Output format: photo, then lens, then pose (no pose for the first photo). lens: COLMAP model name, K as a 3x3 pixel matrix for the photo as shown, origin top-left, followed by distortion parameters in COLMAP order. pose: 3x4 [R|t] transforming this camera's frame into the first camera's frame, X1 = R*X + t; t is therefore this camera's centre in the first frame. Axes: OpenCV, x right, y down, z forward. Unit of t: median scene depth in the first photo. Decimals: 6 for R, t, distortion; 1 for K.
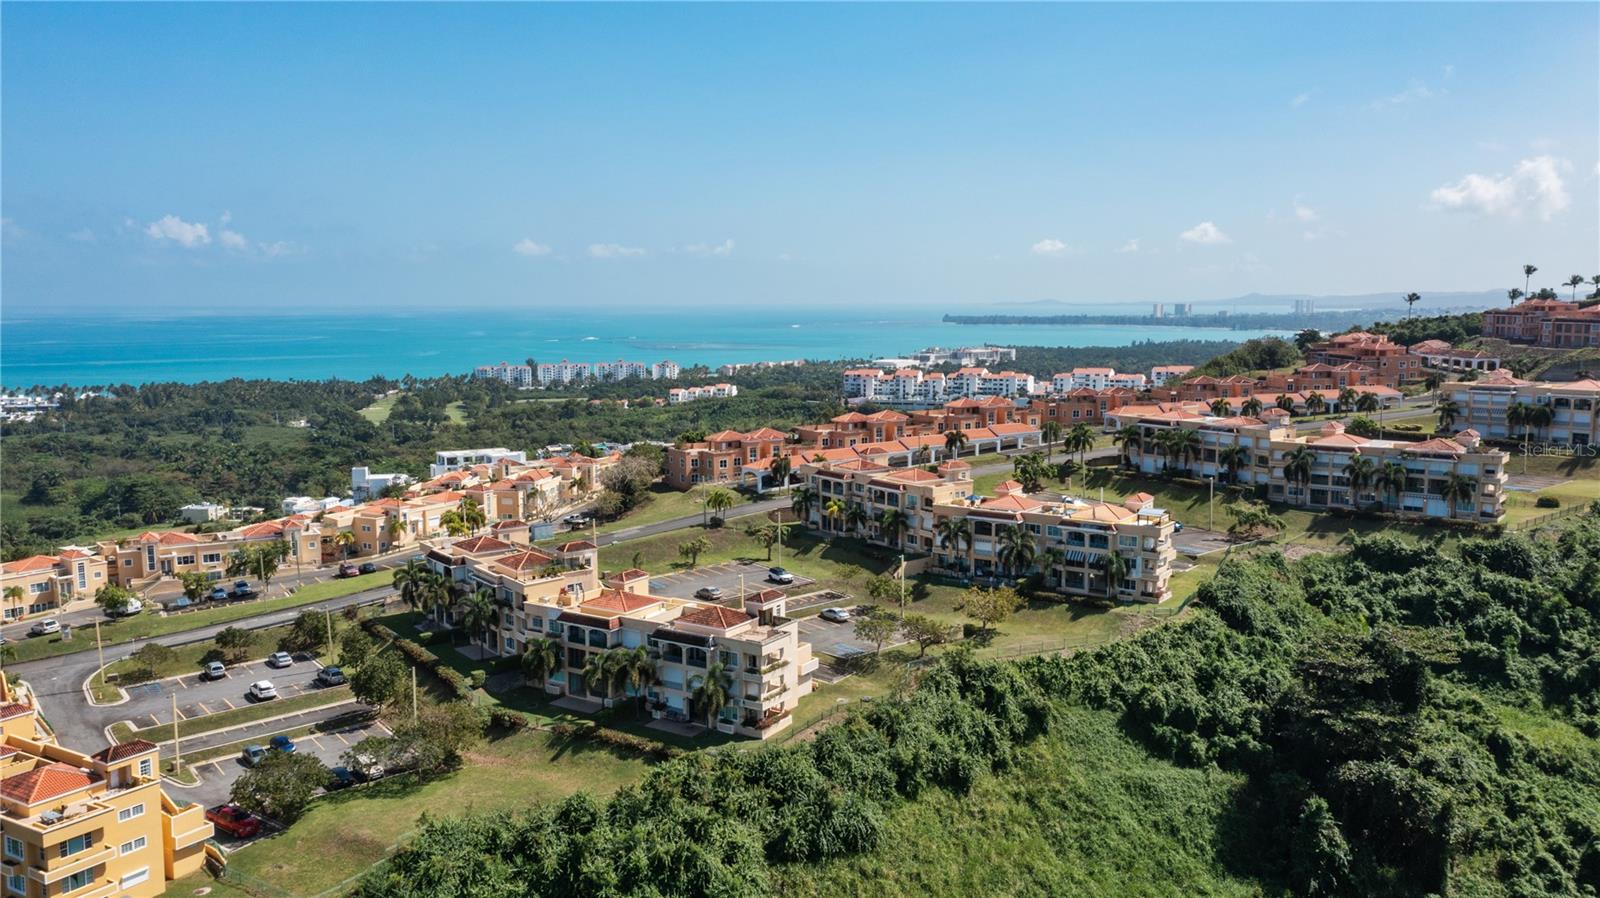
lens RADIAL K [[1264.7, 0, 795.6], [0, 1264.7, 454.5], [0, 0, 1]] dist [0.025059, 0.022704]
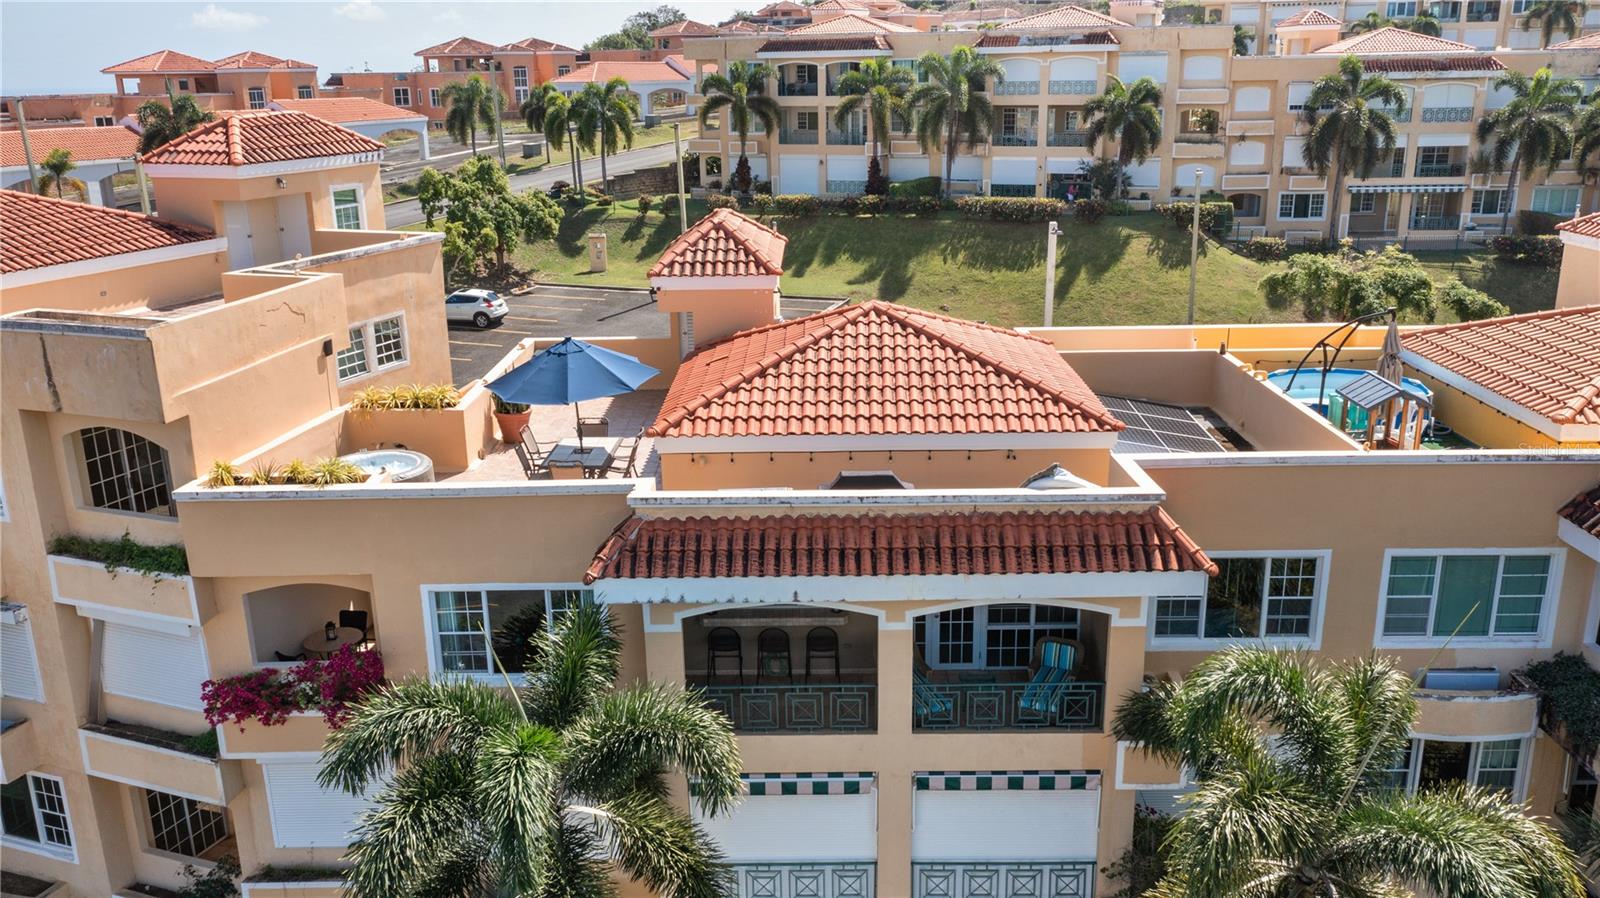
lens RADIAL K [[1264.7, 0, 796.0], [0, 1264.7, 458.5], [0, 0, 1]] dist [0.025059, 0.022704]
pose [[0.820792, -0.174725, 0.543849, 0.088949], [0.081987, 0.978248, 0.190550, 0.020693], [-0.565313, -0.111813, 0.817263, 0.839205]]
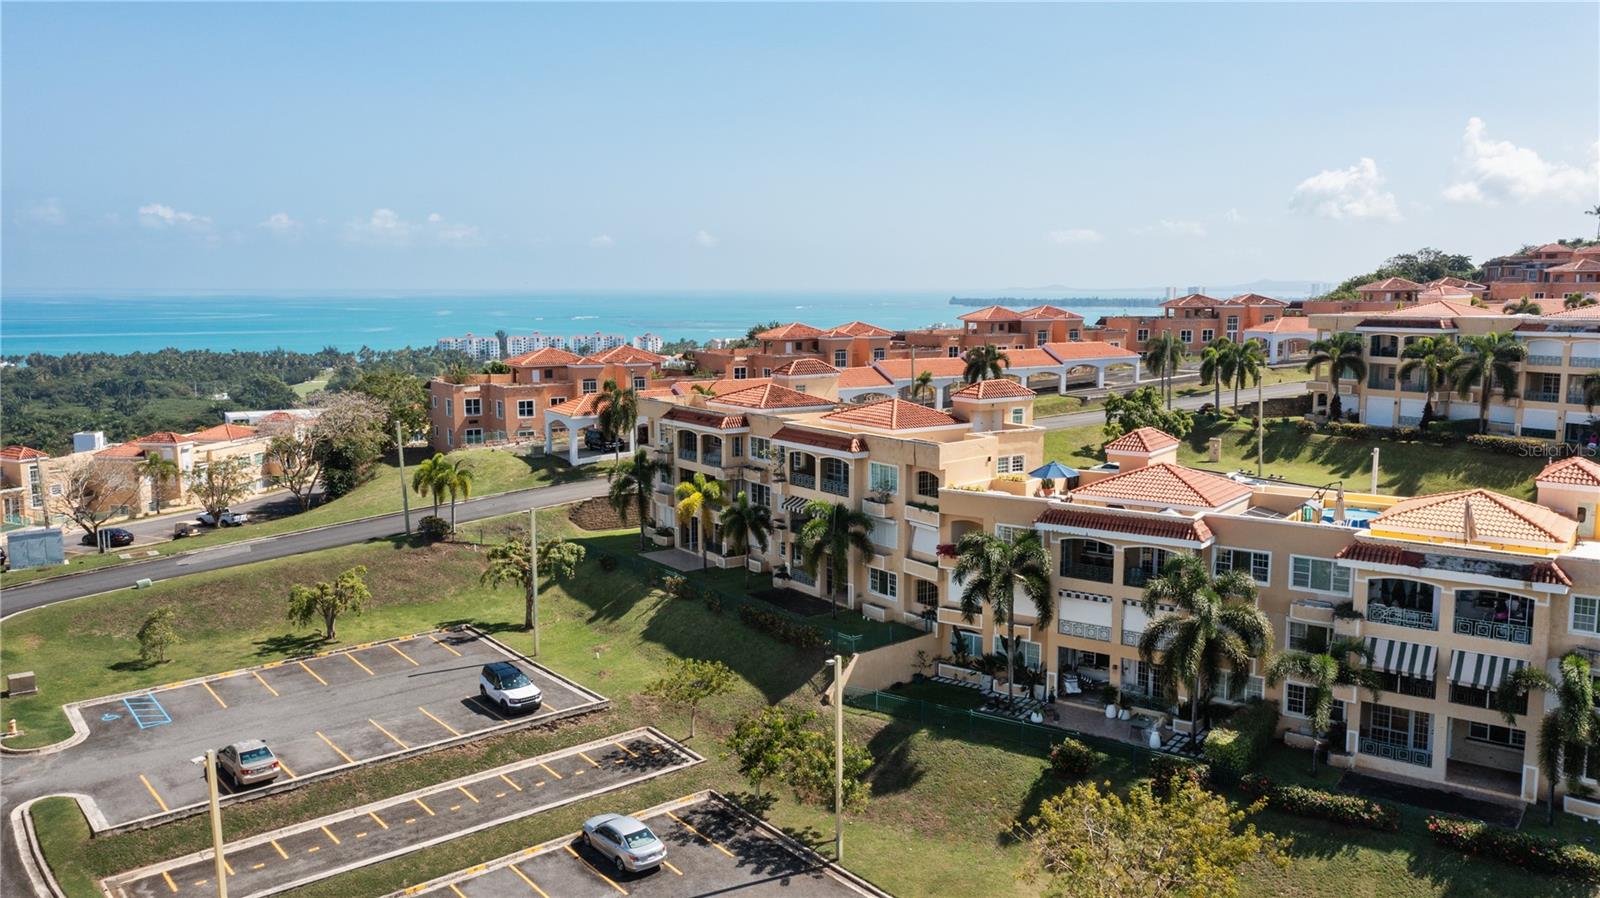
lens RADIAL K [[1264.7, 0, 805.2], [0, 1264.7, 478.3], [0, 0, 1]] dist [0.025059, 0.022704]
pose [[0.999984, 0.004822, 0.003075, 0.065072], [-0.004910, 0.999558, 0.029327, 0.024297], [-0.002932, -0.029342, 0.999565, 0.602517]]
